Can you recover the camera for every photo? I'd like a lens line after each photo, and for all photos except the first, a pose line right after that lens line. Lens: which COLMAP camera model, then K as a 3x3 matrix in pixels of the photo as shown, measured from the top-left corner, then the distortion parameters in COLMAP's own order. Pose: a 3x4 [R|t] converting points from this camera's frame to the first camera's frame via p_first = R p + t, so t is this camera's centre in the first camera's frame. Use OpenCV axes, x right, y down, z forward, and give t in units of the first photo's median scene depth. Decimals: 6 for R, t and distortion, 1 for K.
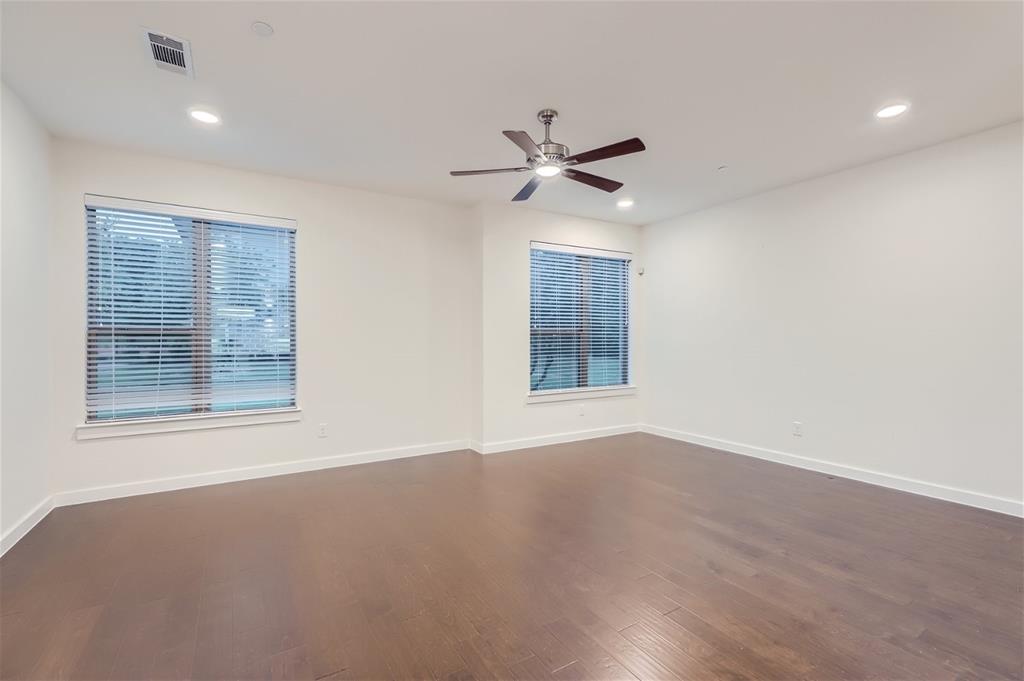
lens RADIAL K [[456.3, 0, 512.0], [0, 456.3, 340.5], [0, 0, 1]] dist [0.014141, -0.000471]
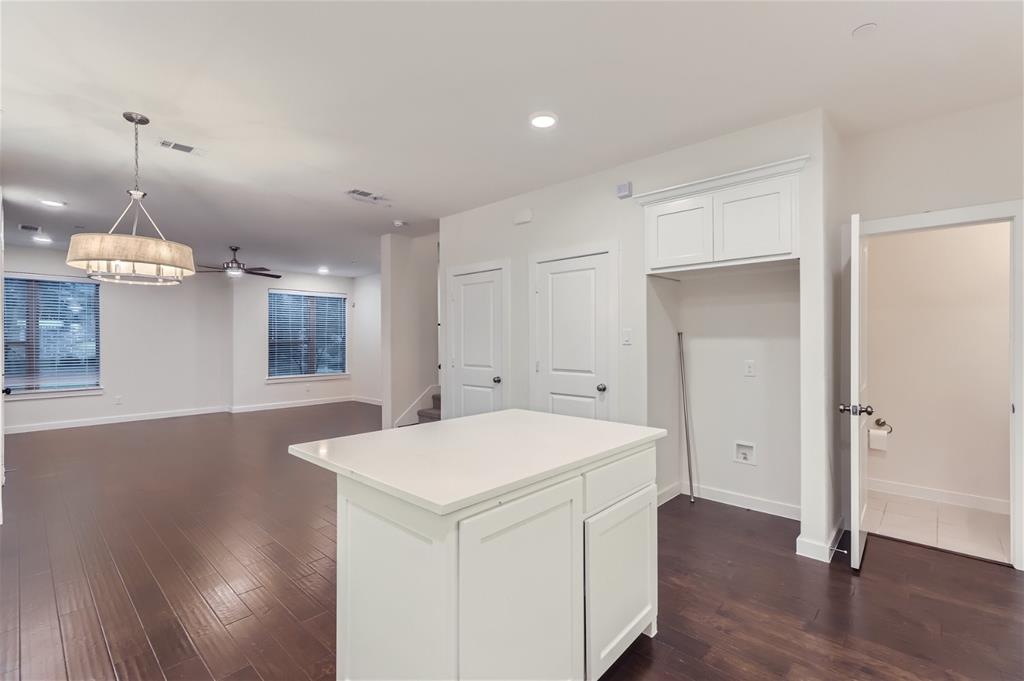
lens RADIAL K [[456.3, 0, 512.0], [0, 456.3, 340.5], [0, 0, 1]] dist [0.014141, -0.000471]
pose [[0.962869, -0.000067, 0.269969, 0.481189], [0.000860, 0.999996, -0.002821, -0.019240], [-0.269968, 0.002948, 0.962865, -0.948047]]
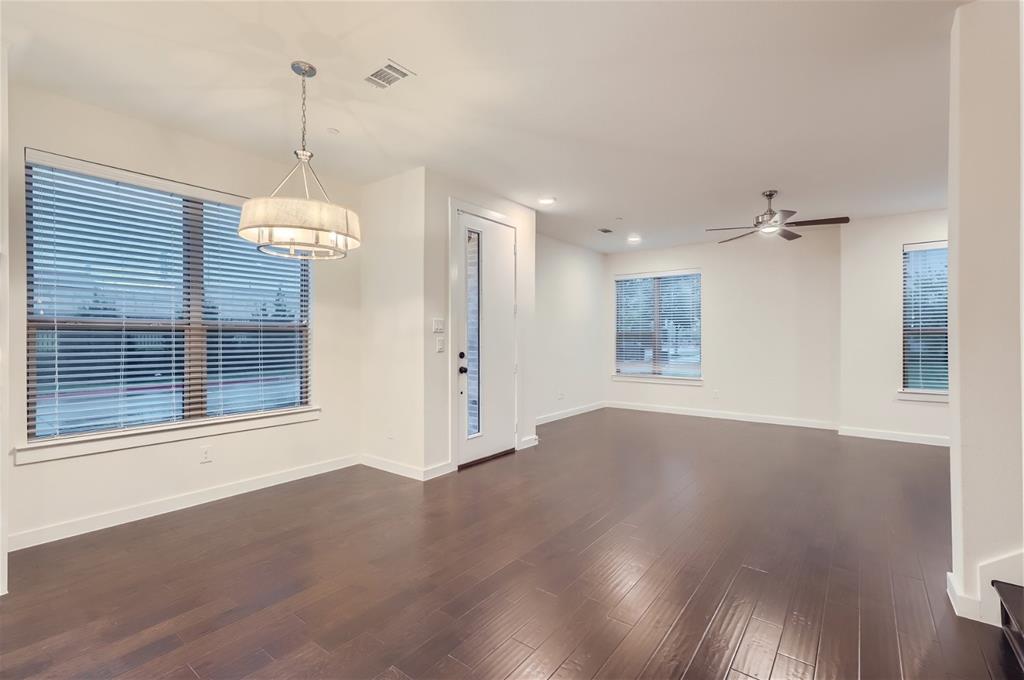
lens RADIAL K [[456.3, 0, 512.0], [0, 456.3, 340.0], [0, 0, 1]] dist [0.014141, -0.000471]
pose [[0.360417, 0.007588, -0.932761, 0.747045], [-0.003950, 0.999970, 0.006608, -0.002719], [0.932783, 0.001303, 0.360436, -0.229142]]
